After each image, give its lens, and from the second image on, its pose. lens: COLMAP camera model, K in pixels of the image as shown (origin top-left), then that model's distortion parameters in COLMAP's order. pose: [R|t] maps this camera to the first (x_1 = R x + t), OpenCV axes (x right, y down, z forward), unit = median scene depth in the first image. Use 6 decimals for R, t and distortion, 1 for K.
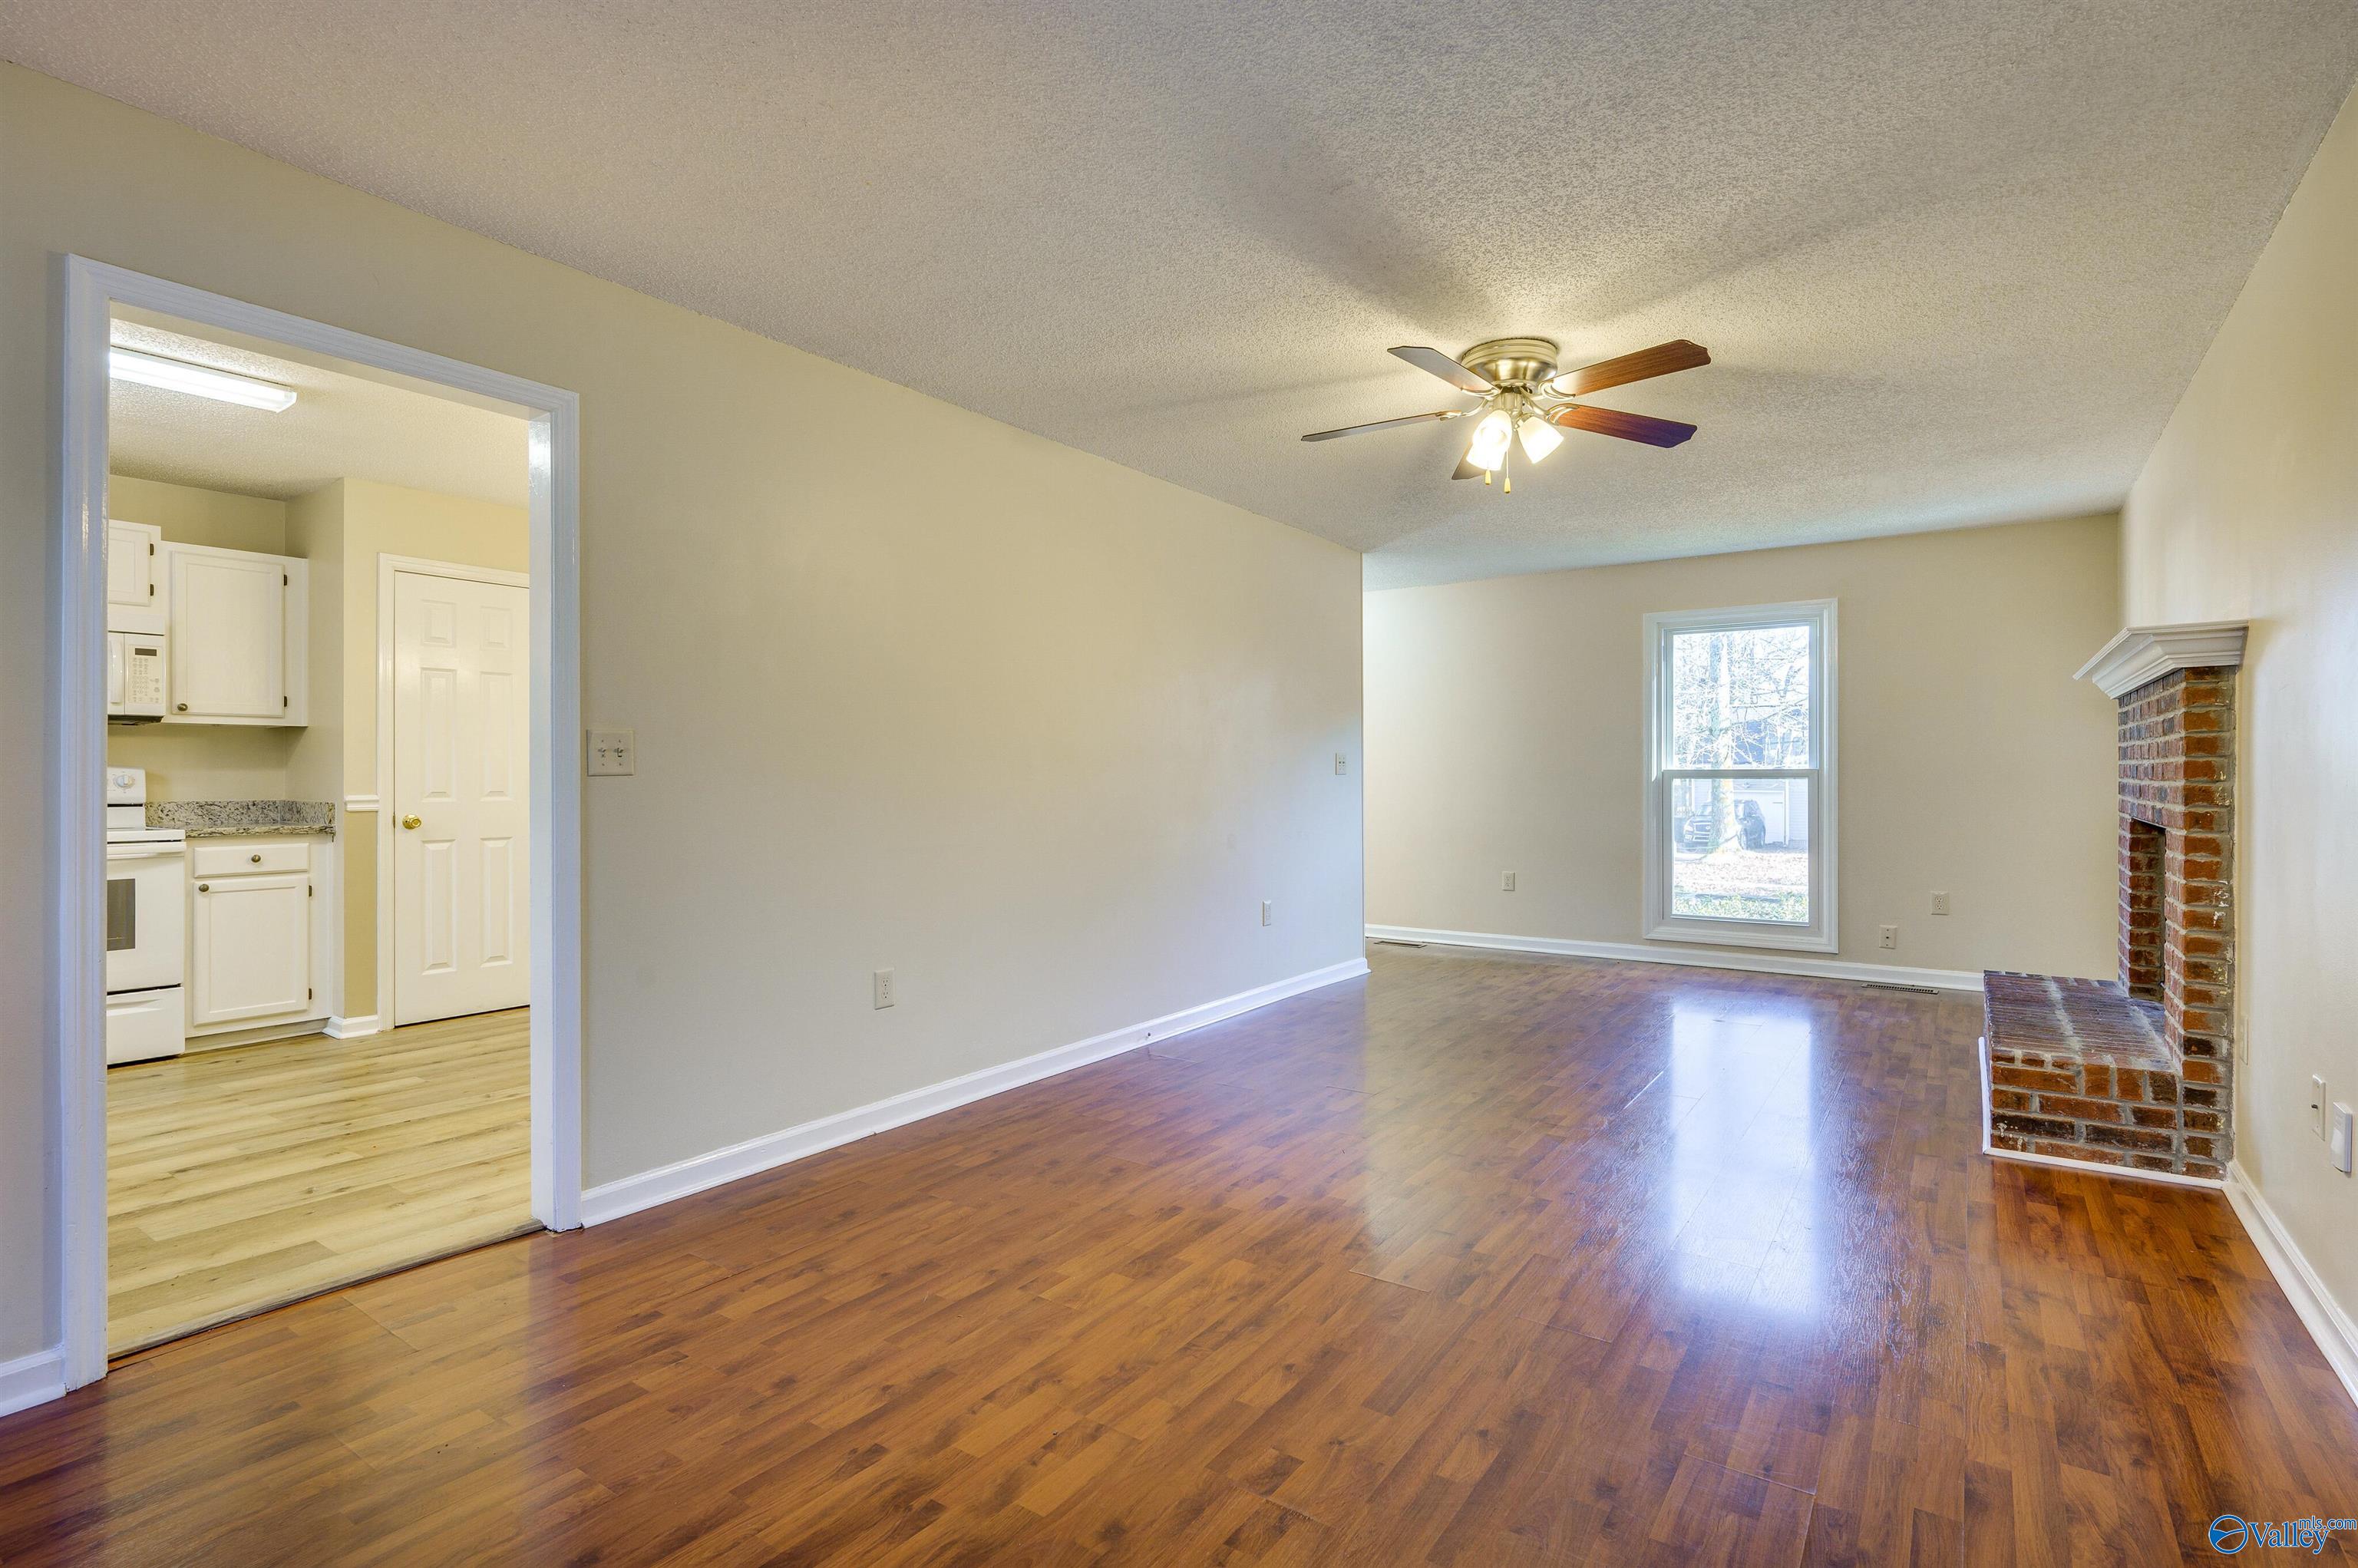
lens RADIAL K [[1159.1, 0, 1179.0], [0, 1159.1, 784.0], [0, 0, 1]] dist [-0.002097, -0.000773]
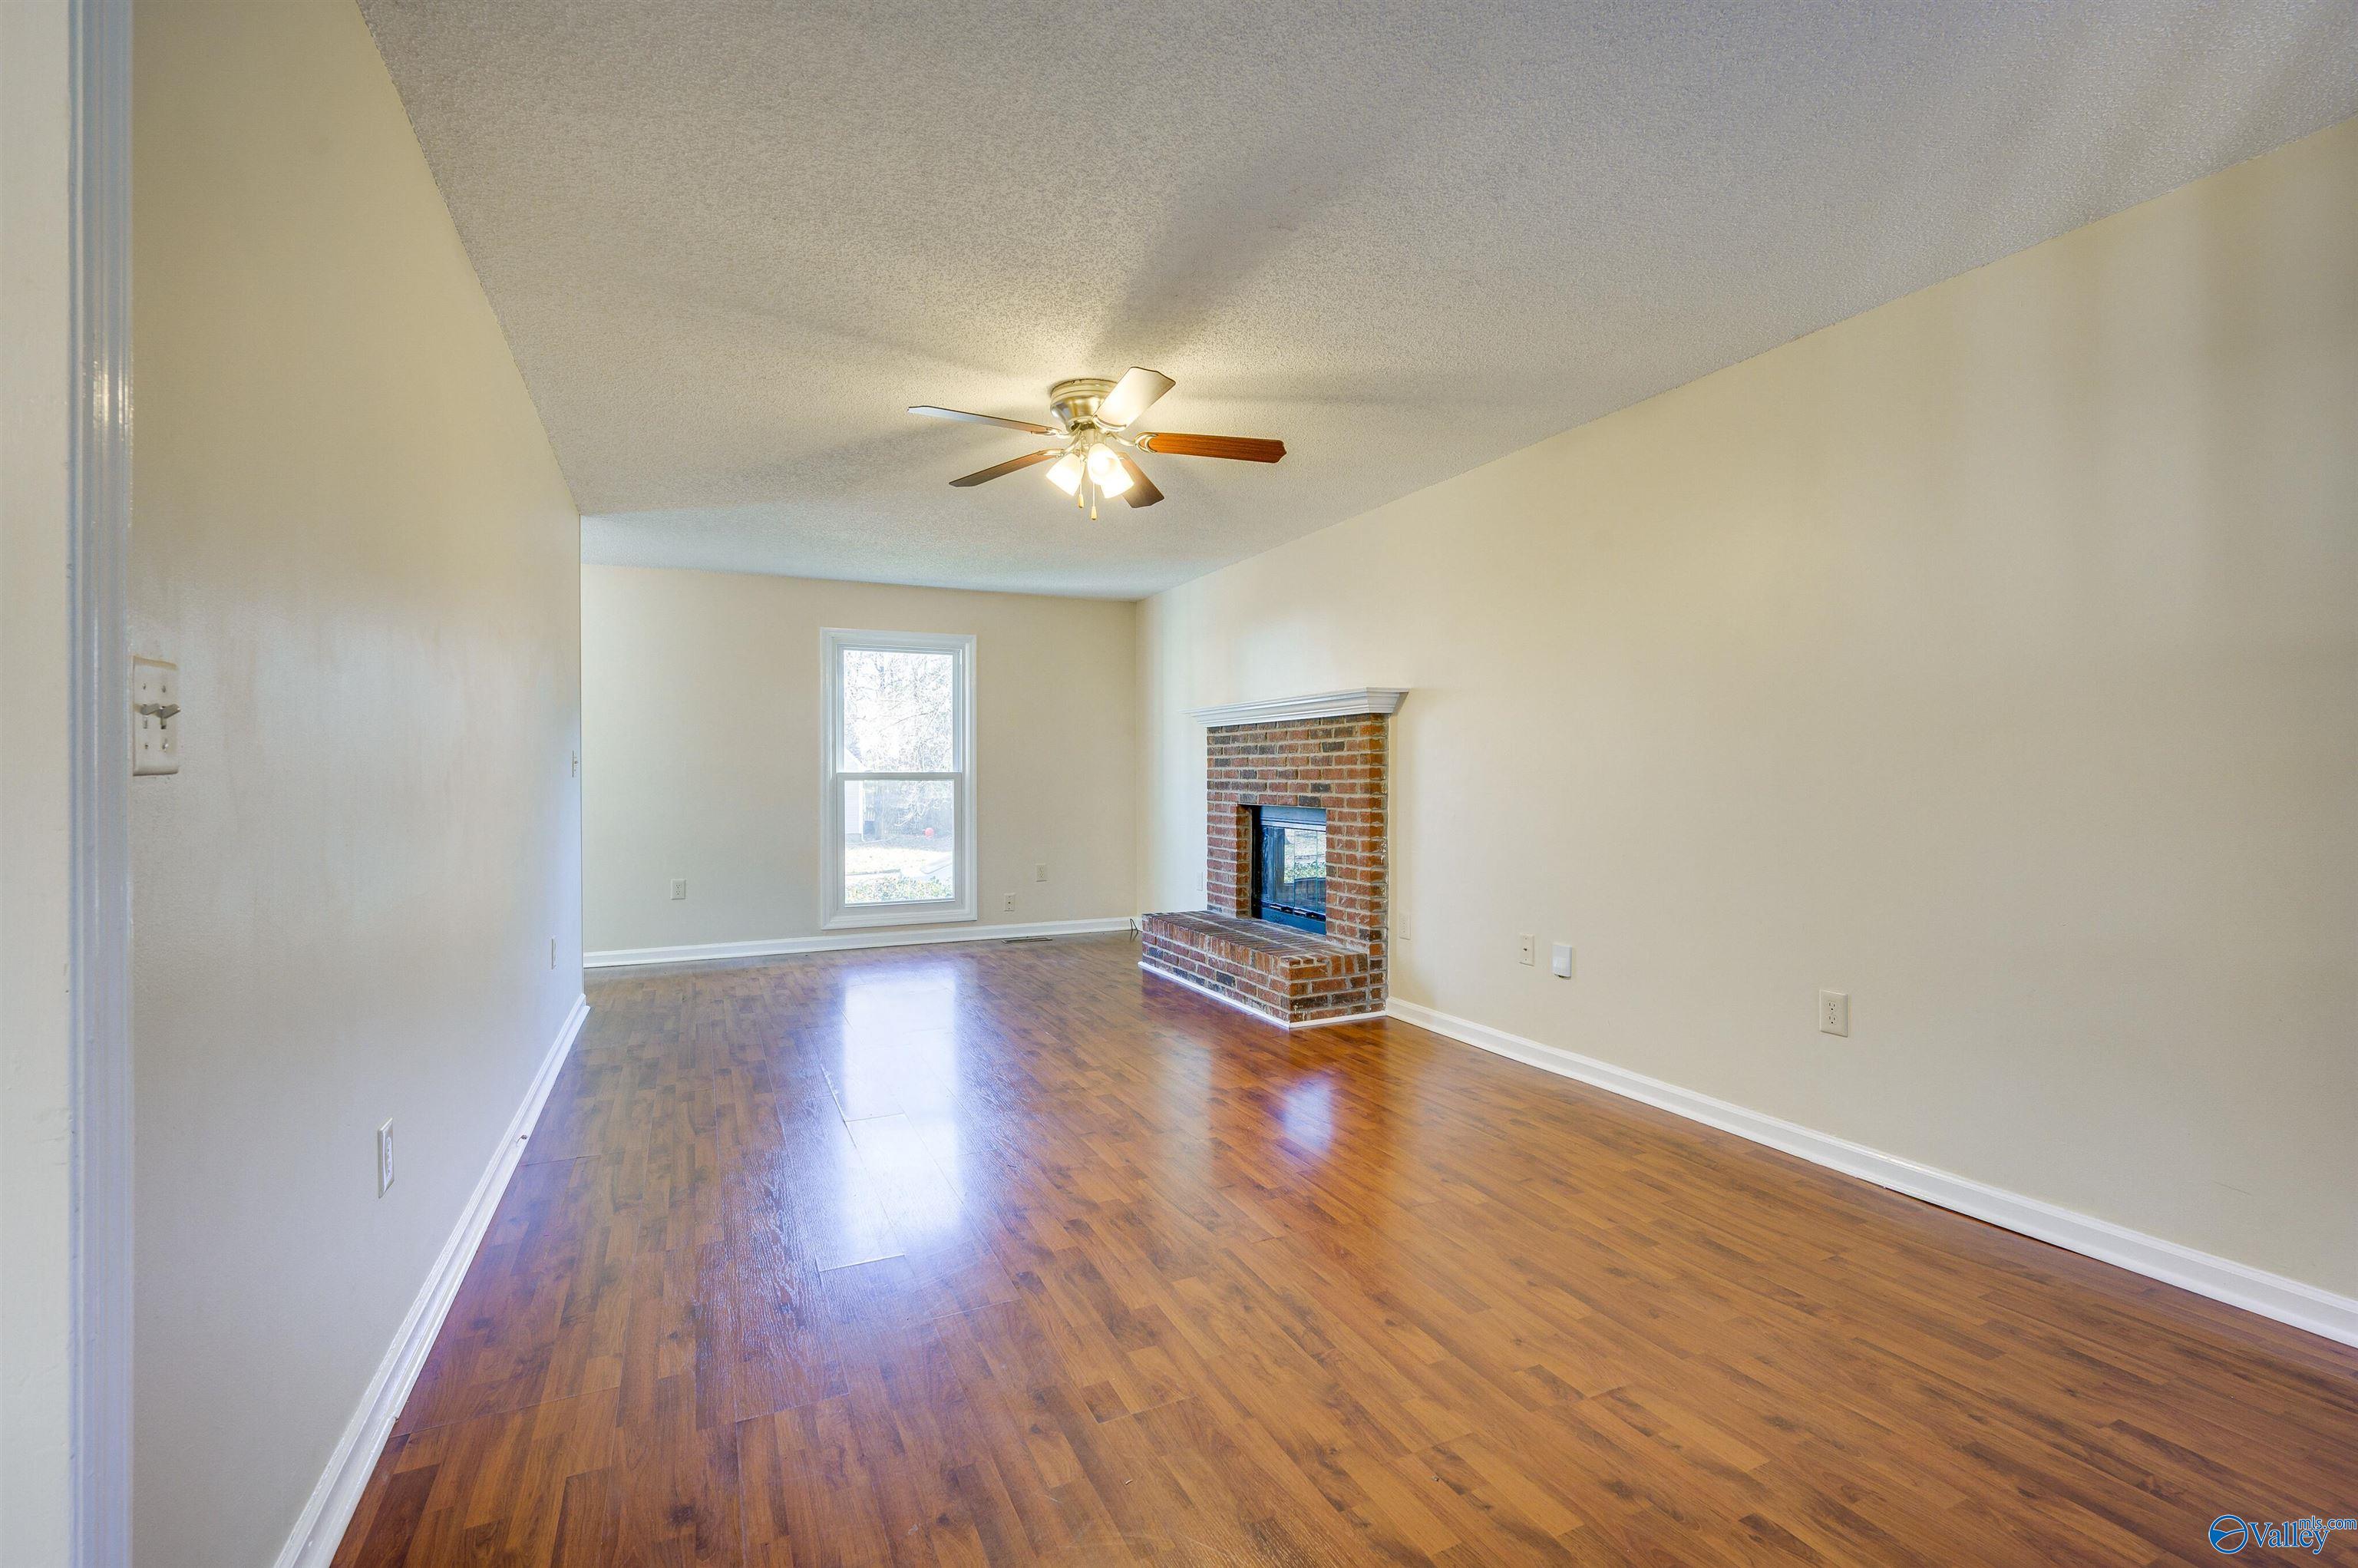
lens RADIAL K [[1052.5, 0, 1179.0], [0, 1052.5, 784.0], [0, 0, 1]] dist [-0.001974, -0.000335]
pose [[0.482197, -0.006325, 0.876040, -0.609551], [0.008840, 0.999958, 0.002354, -0.002275], [-0.876018, 0.006609, 0.482233, 0.496106]]
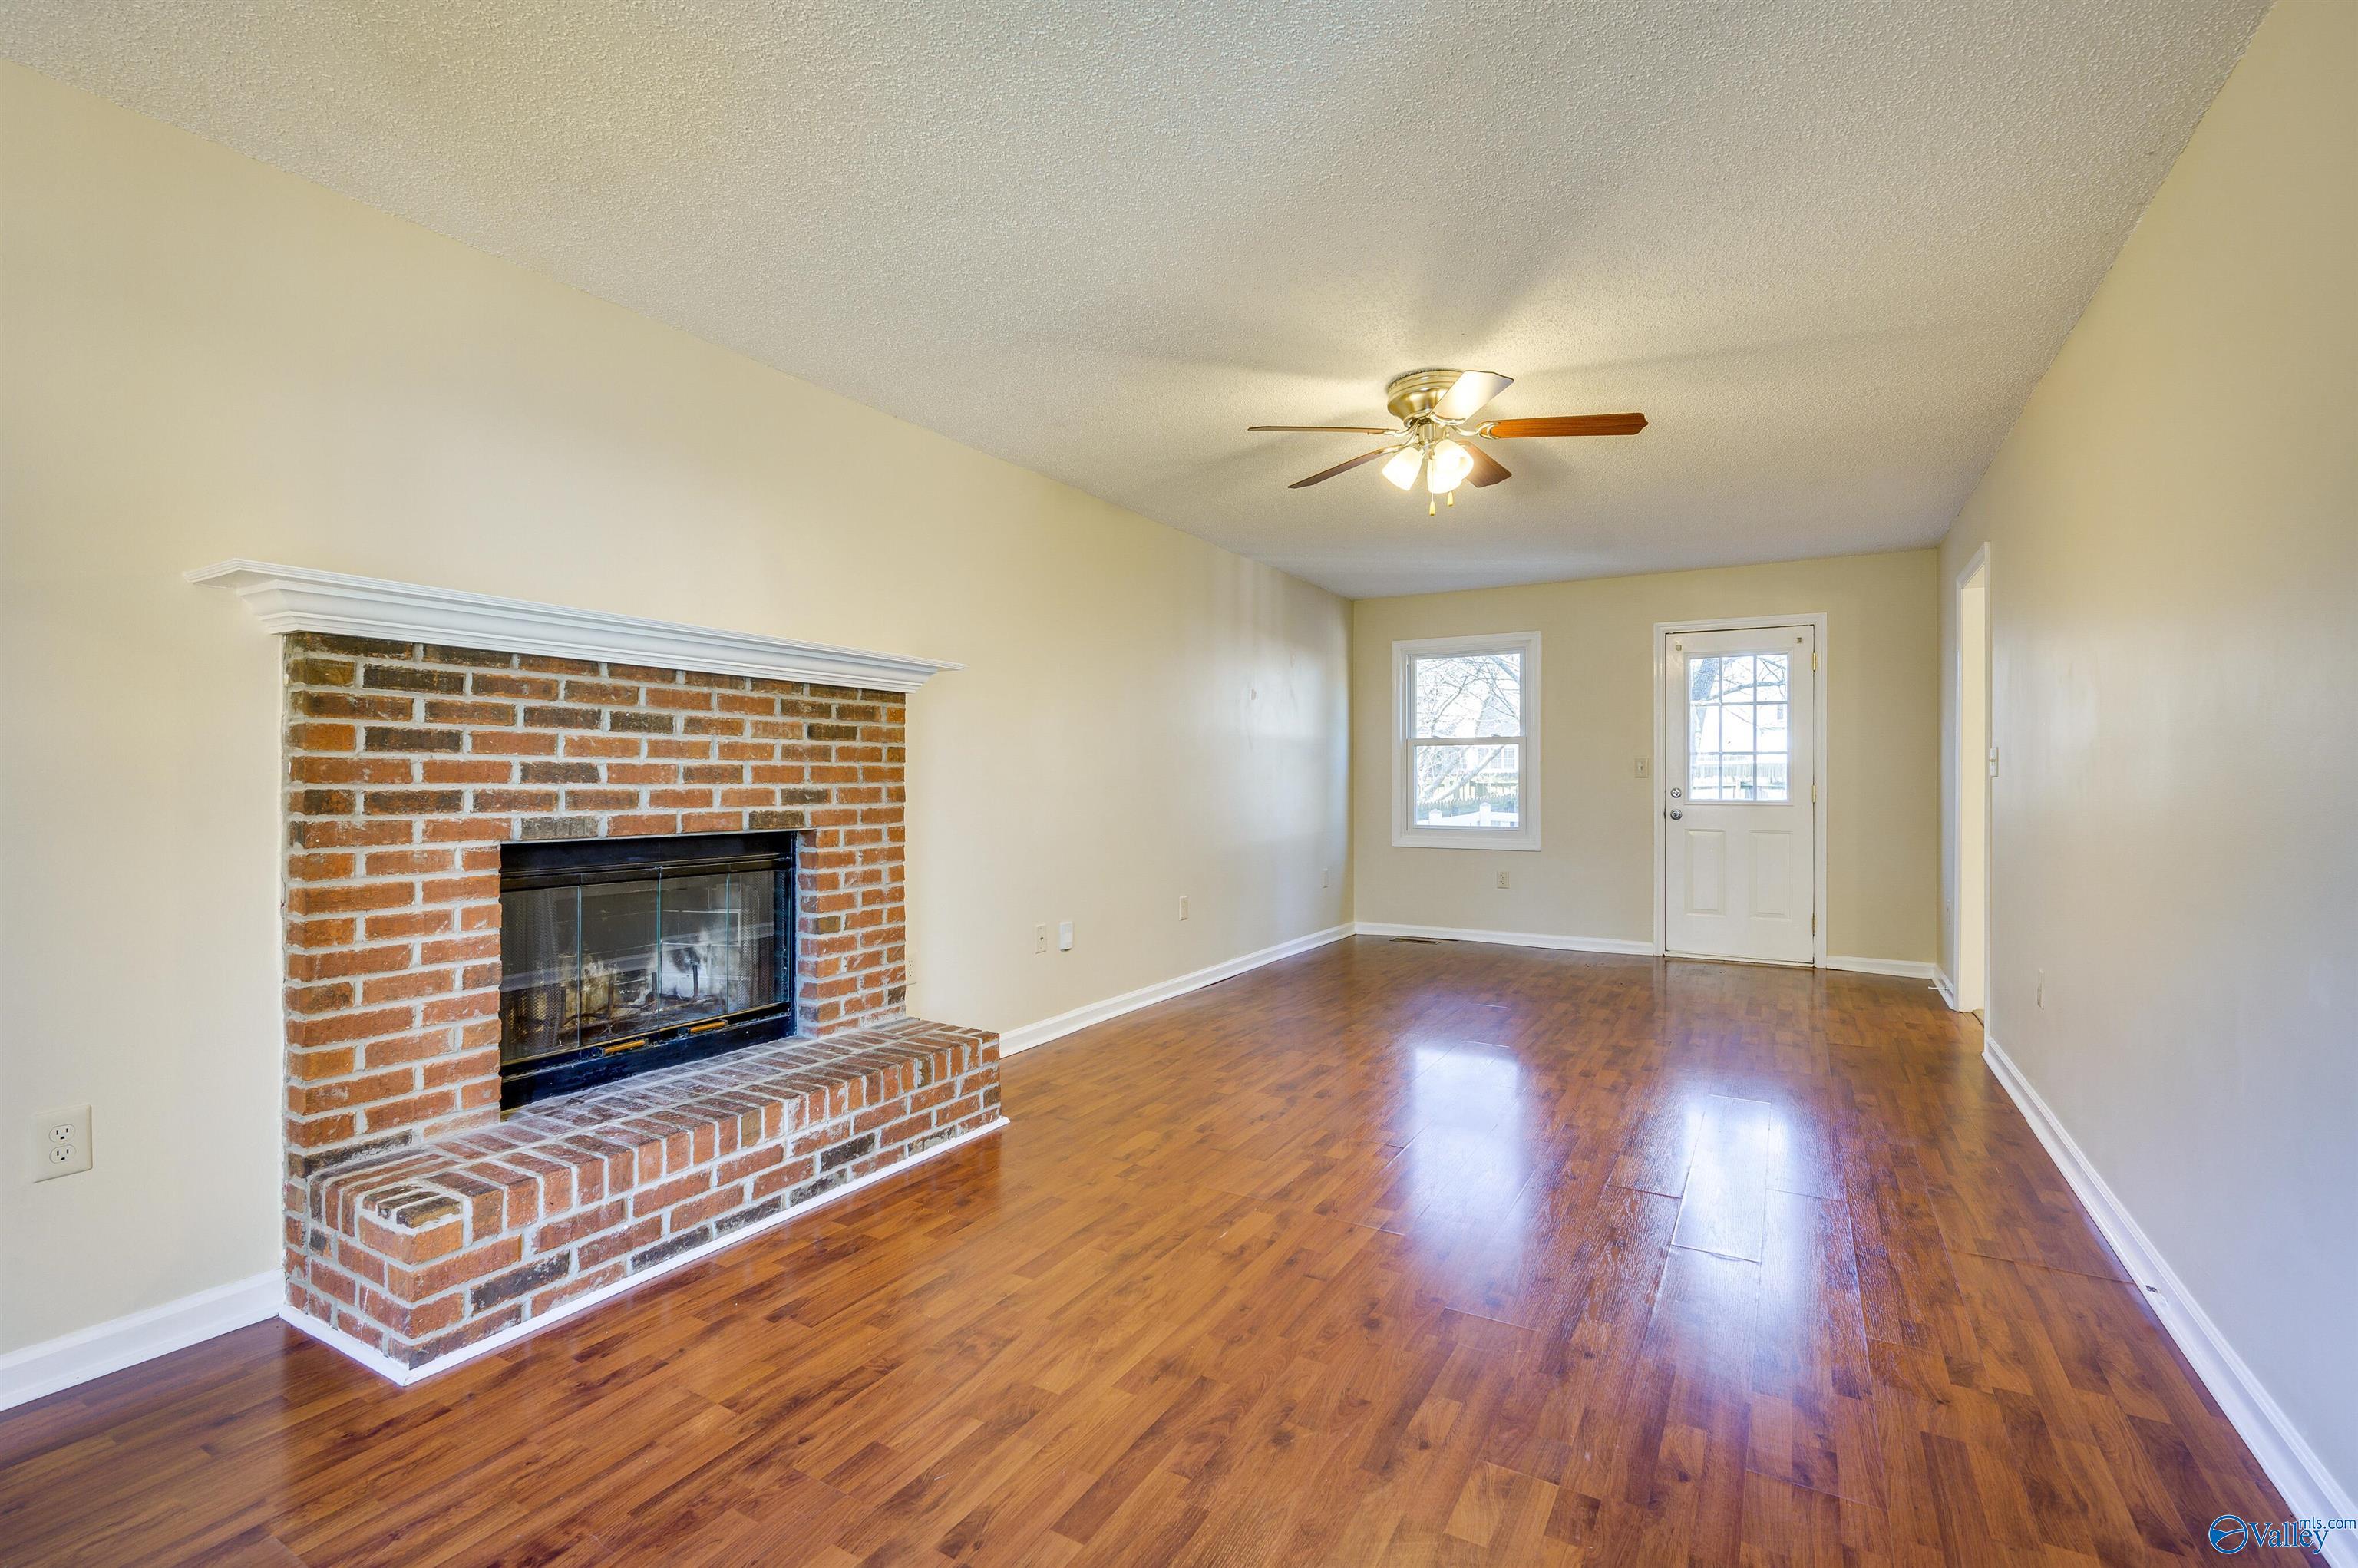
lens RADIAL K [[1052.5, 0, 1179.0], [0, 1052.5, 784.0], [0, 0, 1]] dist [-0.001974, -0.000335]
pose [[-0.993890, -0.001848, -0.110360, 0.699499], [-0.003536, 0.999880, 0.015101, -0.019331], [0.110319, 0.015399, -0.993777, 2.159381]]
